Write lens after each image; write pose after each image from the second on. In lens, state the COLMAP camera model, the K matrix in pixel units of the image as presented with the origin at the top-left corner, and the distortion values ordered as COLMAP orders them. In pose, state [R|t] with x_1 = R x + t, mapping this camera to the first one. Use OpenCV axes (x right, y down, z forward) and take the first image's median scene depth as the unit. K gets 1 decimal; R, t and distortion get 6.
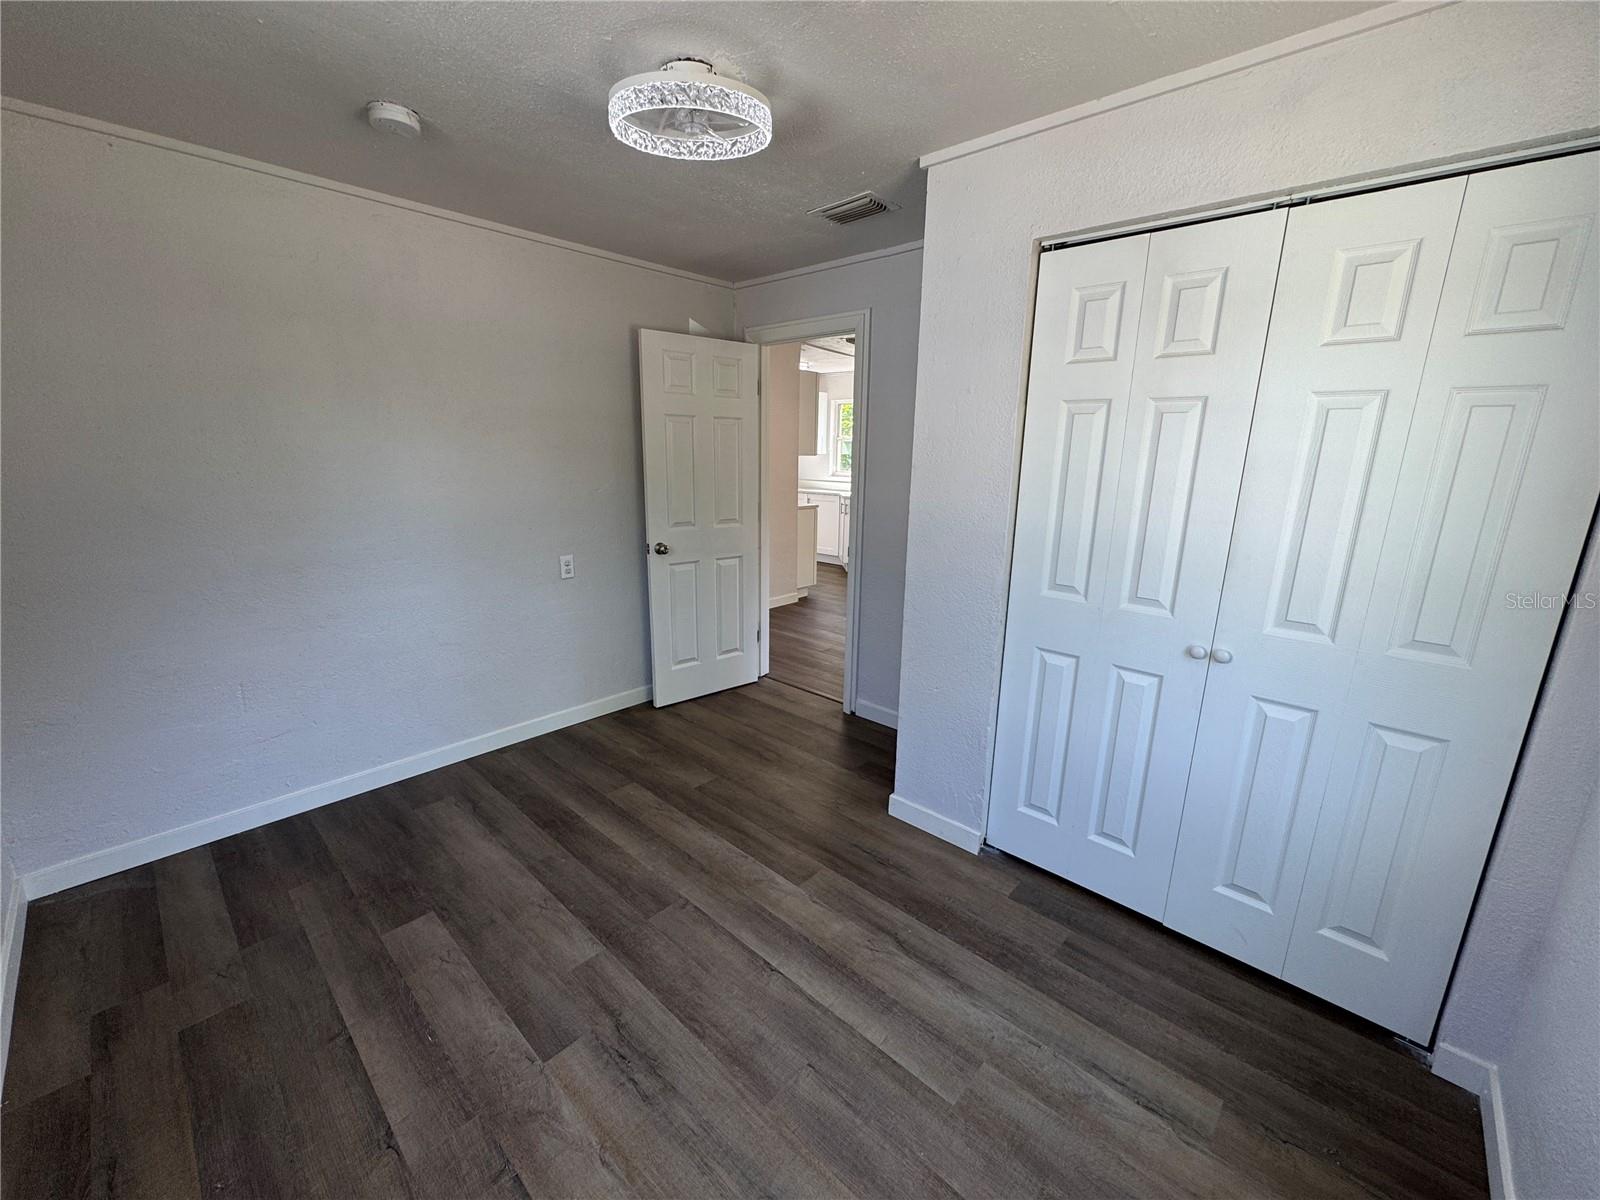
lens RADIAL K [[637.9, 0, 798.3], [0, 637.9, 601.6], [0, 0, 1]] dist [-0.002317, 0.000077]
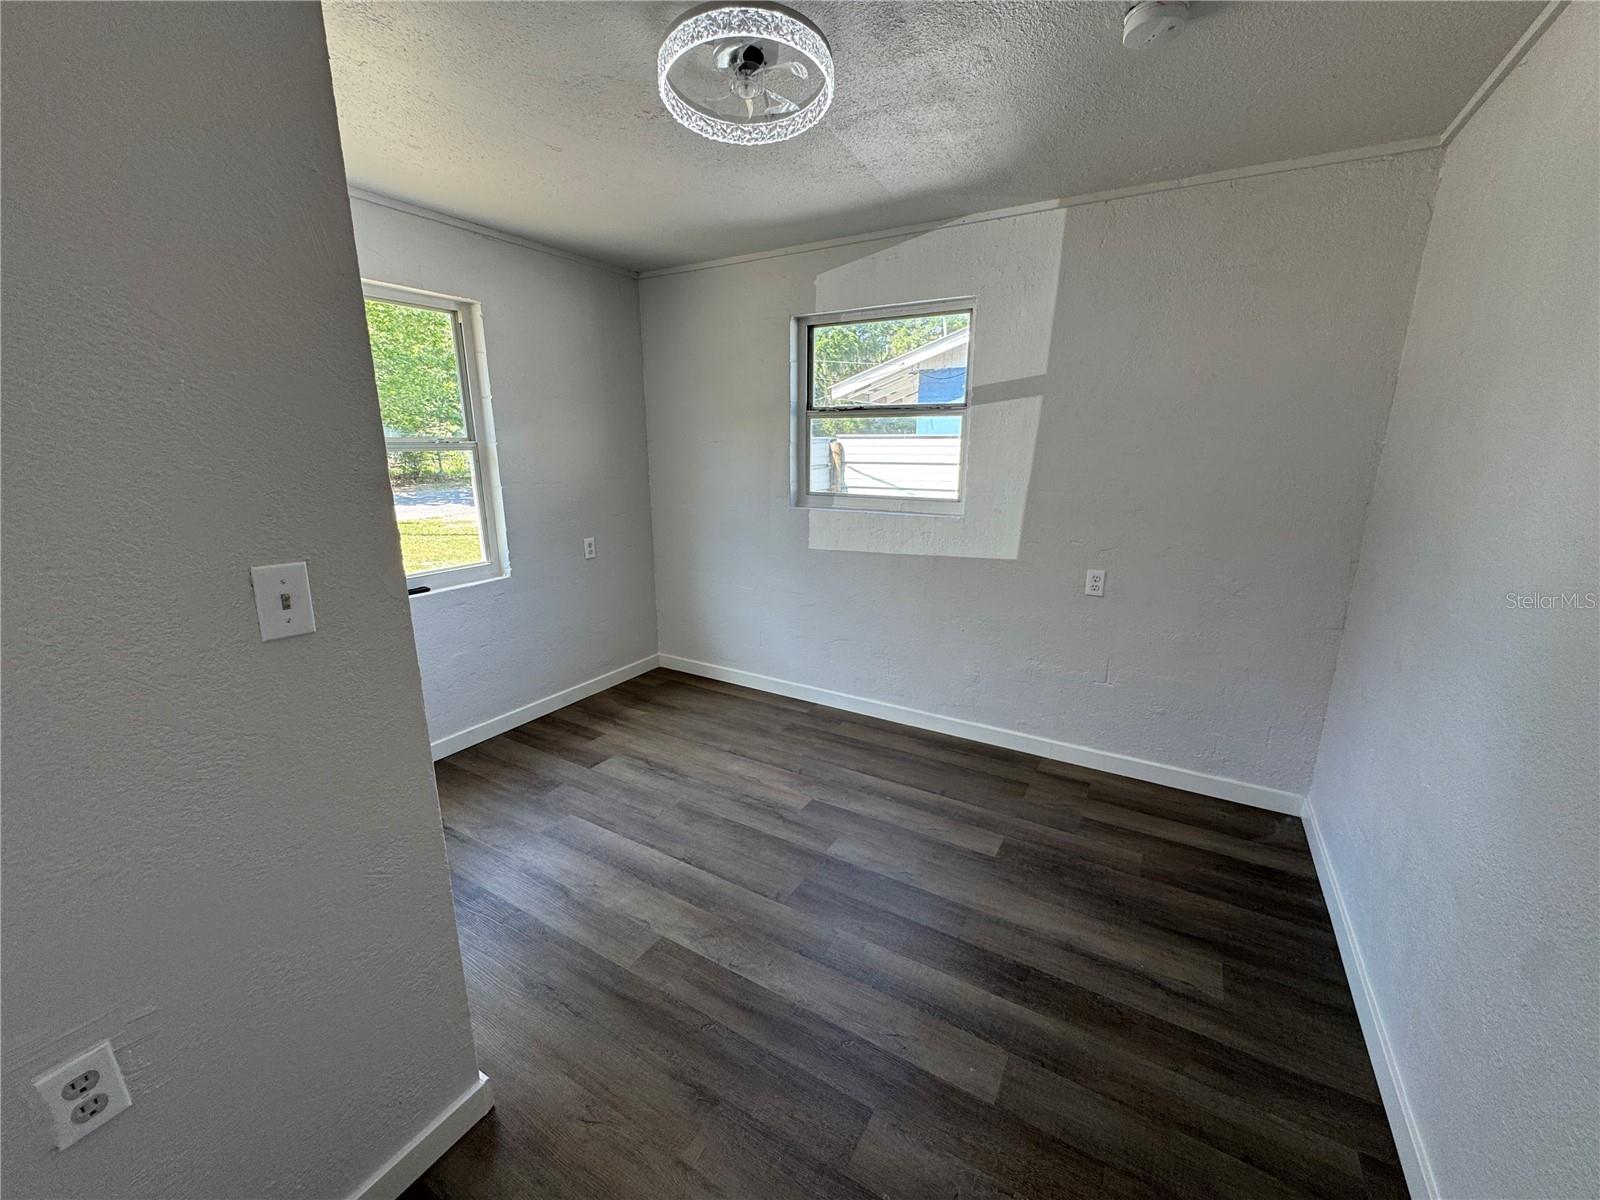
lens RADIAL K [[637.9, 0, 800.2], [0, 637.9, 602.5], [0, 0, 1]] dist [-0.002317, 0.000077]
pose [[-0.977649, 0.034685, -0.207365, -0.022904], [-0.065623, 0.886683, 0.457697, -0.442404], [0.199743, 0.461075, -0.864588, 1.859571]]
